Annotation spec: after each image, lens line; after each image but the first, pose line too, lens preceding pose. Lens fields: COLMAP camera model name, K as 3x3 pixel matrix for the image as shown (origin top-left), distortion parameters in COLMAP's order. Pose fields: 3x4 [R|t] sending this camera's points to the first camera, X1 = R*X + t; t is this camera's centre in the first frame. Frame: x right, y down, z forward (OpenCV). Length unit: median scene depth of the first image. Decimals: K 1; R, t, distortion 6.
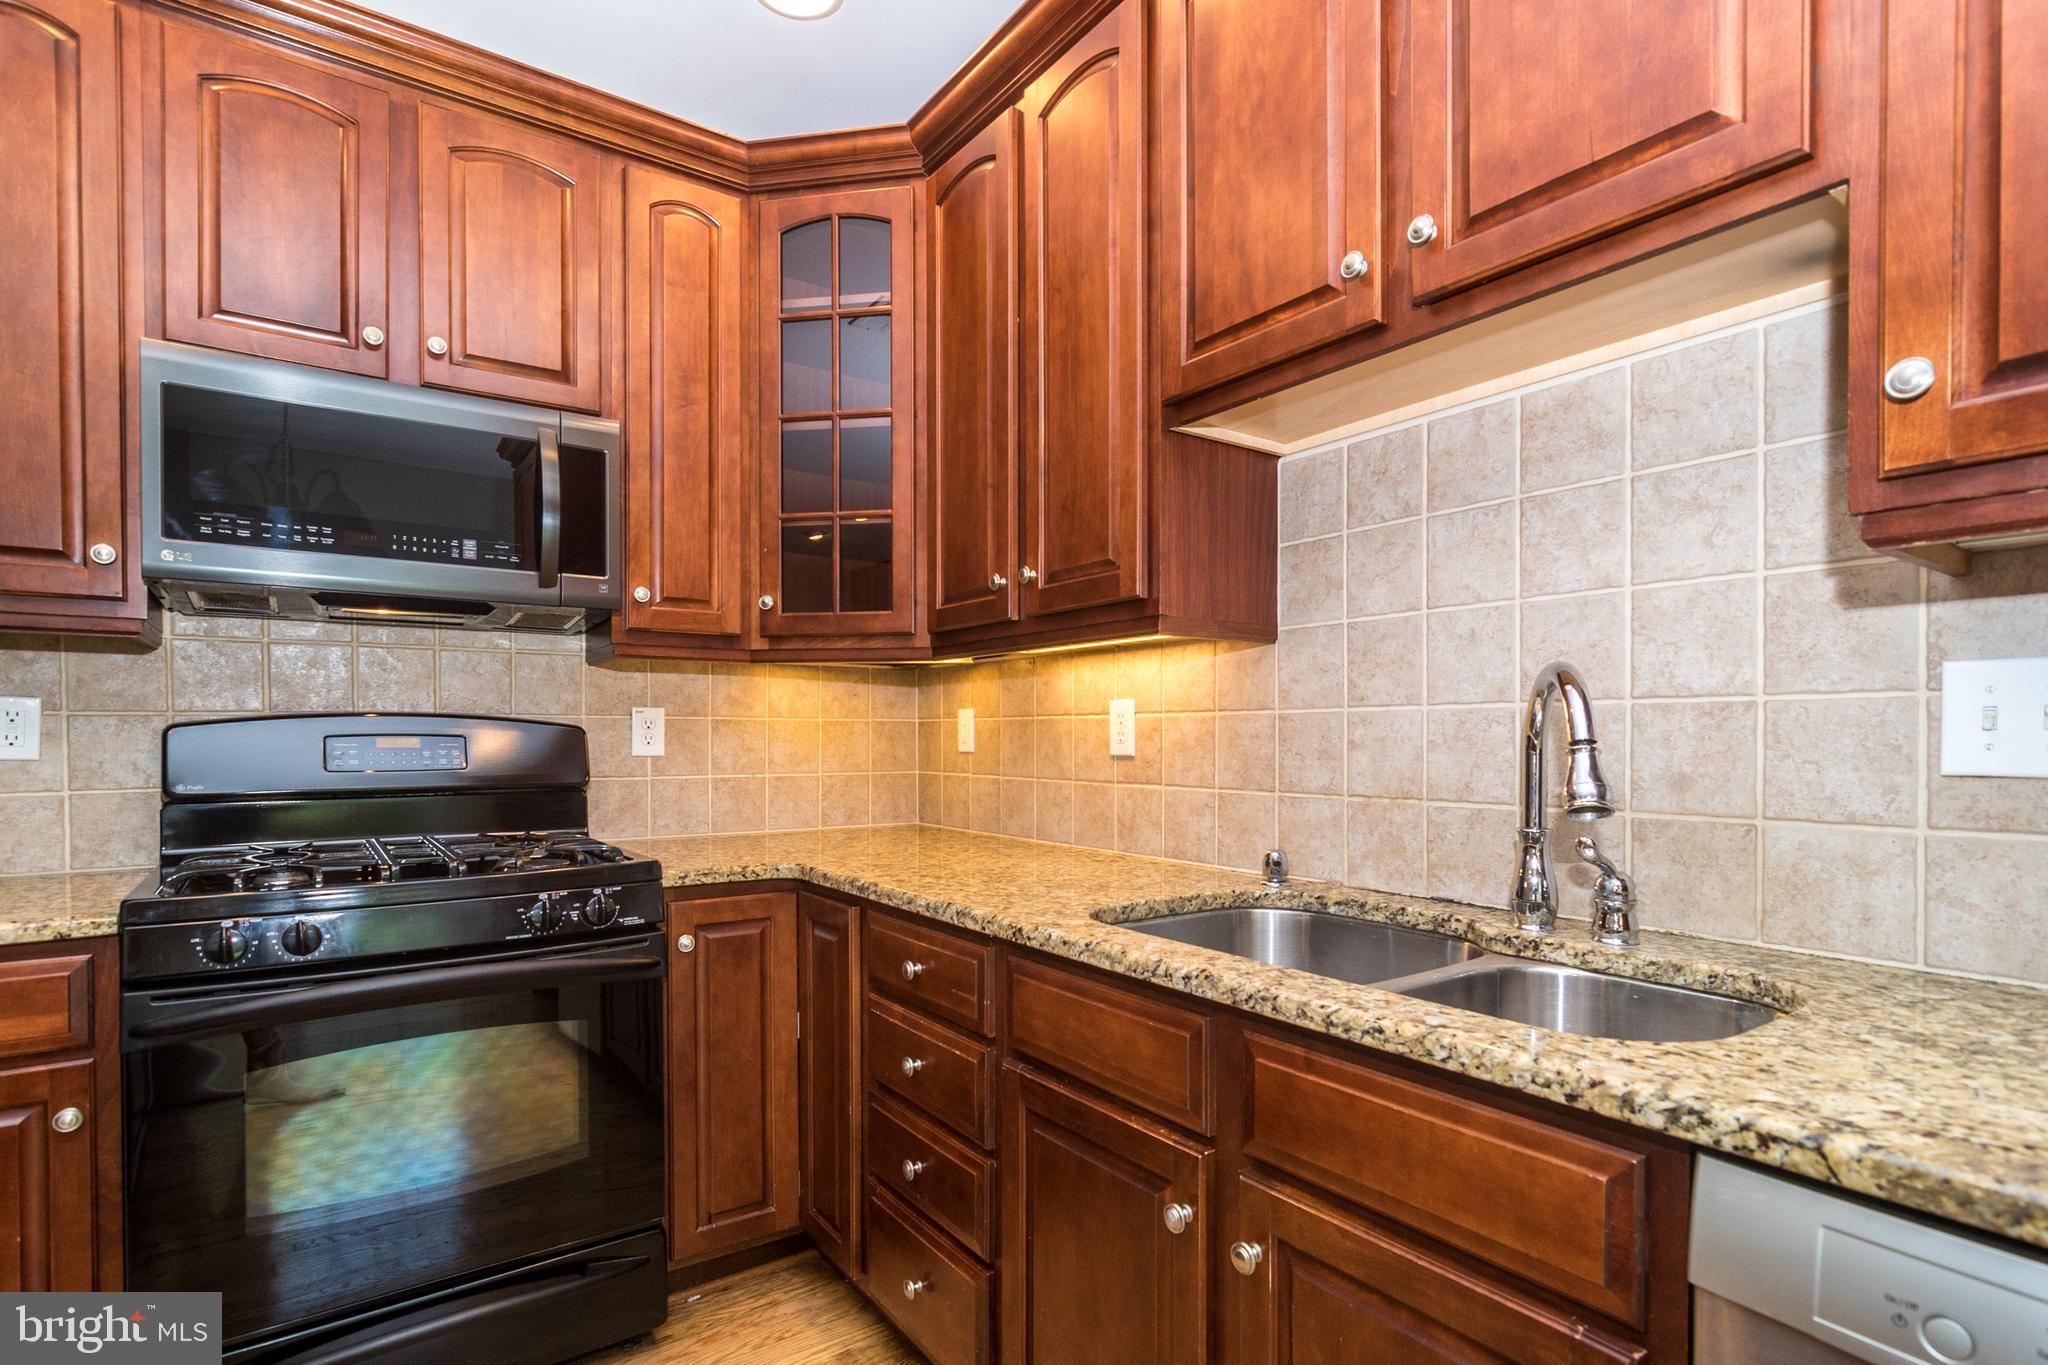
lens RADIAL K [[1006.5, 0, 1023.2], [0, 1006.5, 751.8], [0, 0, 1]] dist [-0.014238, 0.005689]
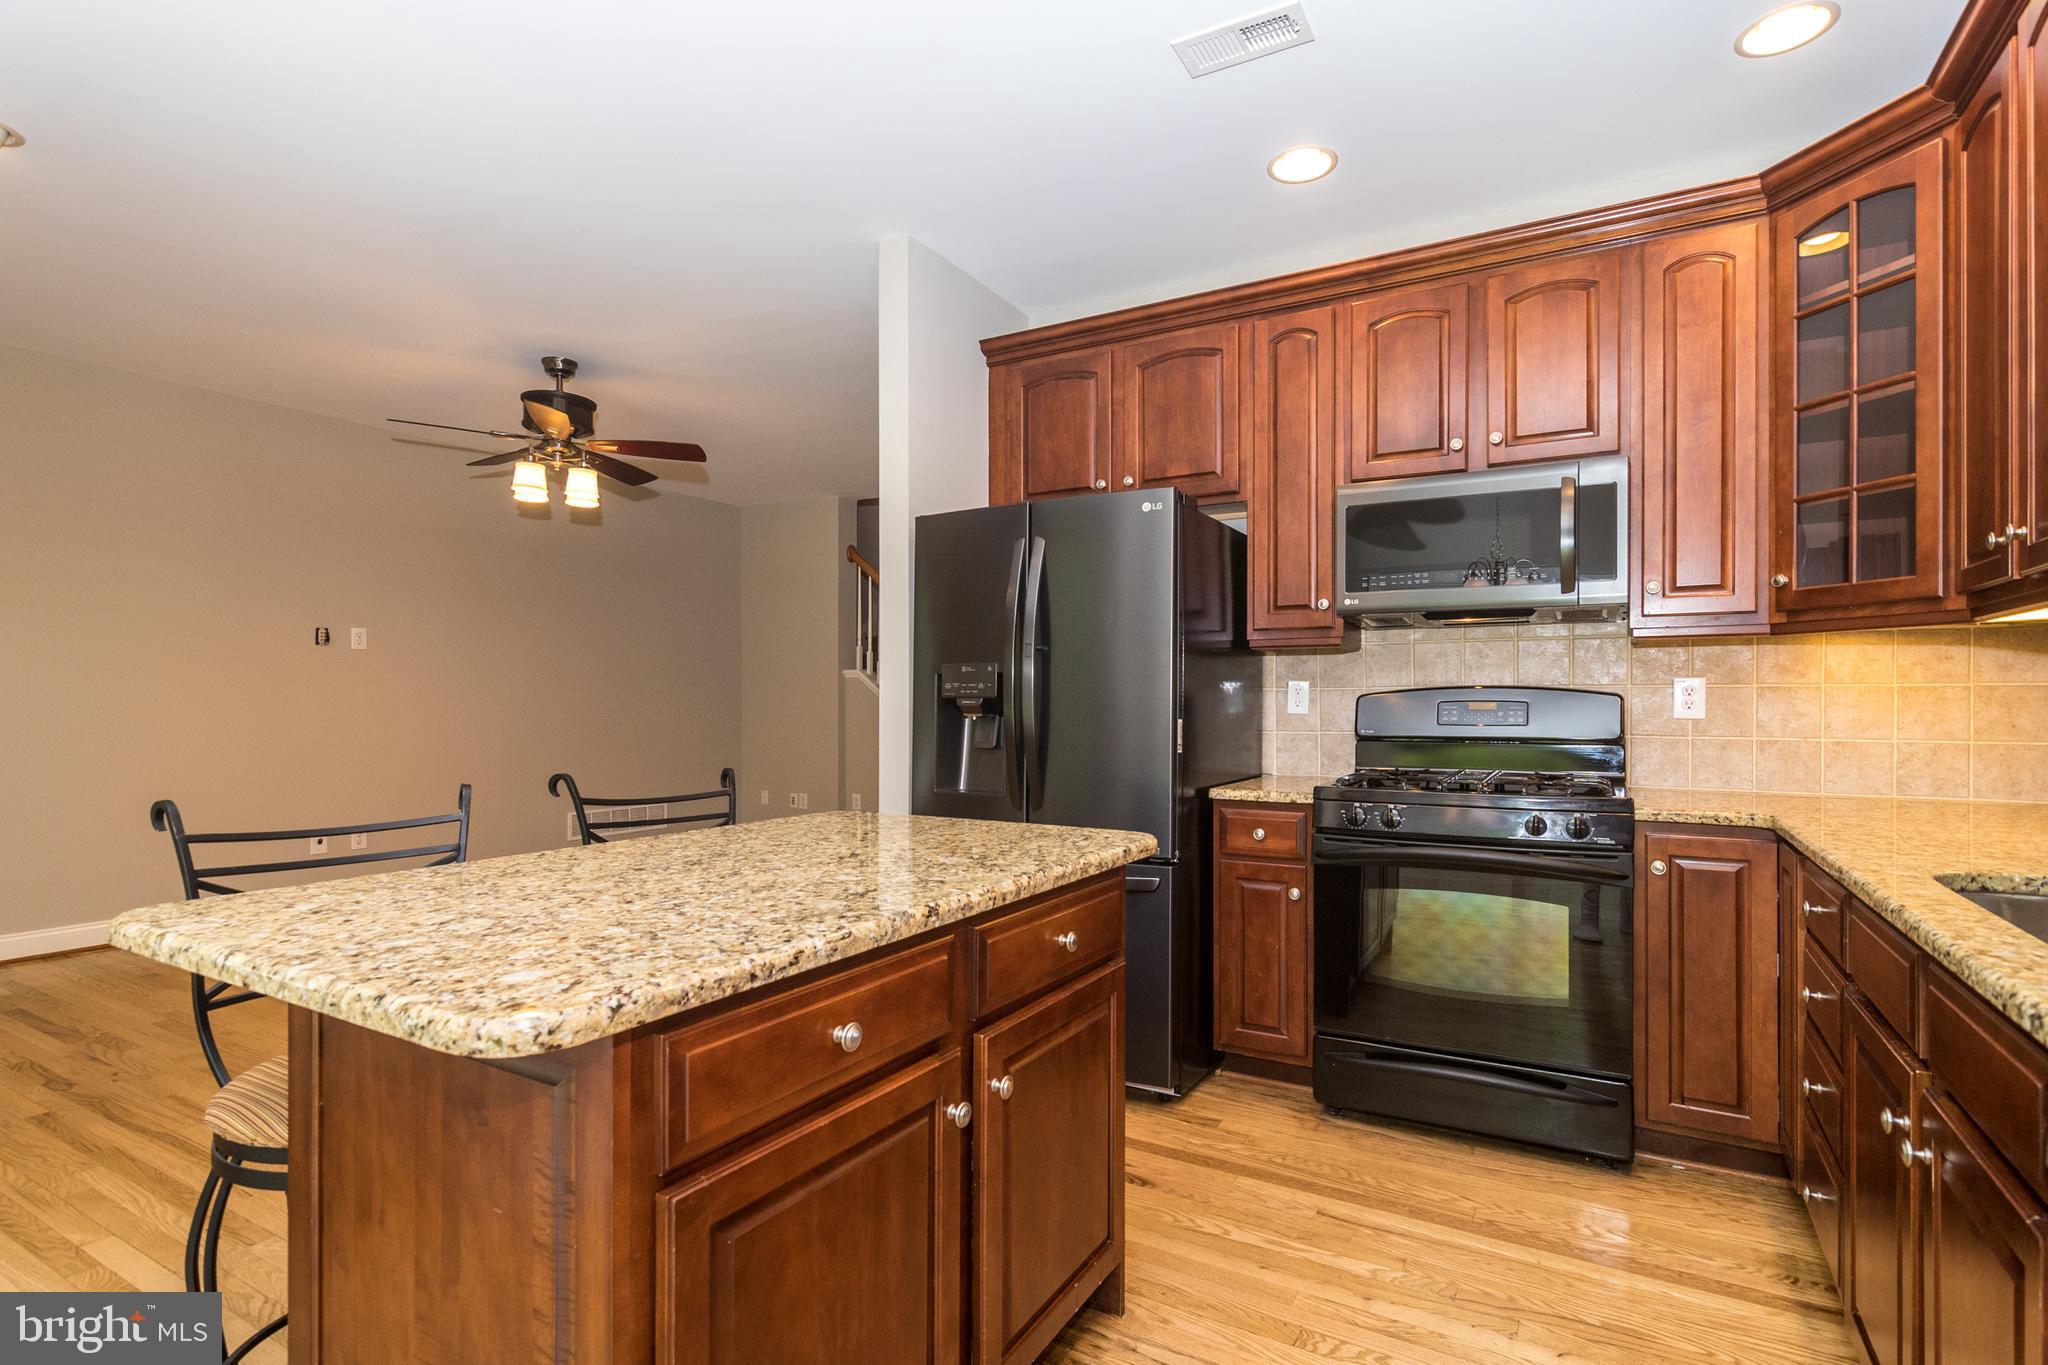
lens RADIAL K [[1006.5, 0, 1020.7], [0, 1006.5, 692.9], [0, 0, 1]] dist [-0.014238, 0.005689]
pose [[0.405473, -0.006026, -0.914087, 0.479579], [-0.014450, 0.999811, -0.013000, 0.000555], [0.913993, 0.018480, 0.405309, -0.234755]]
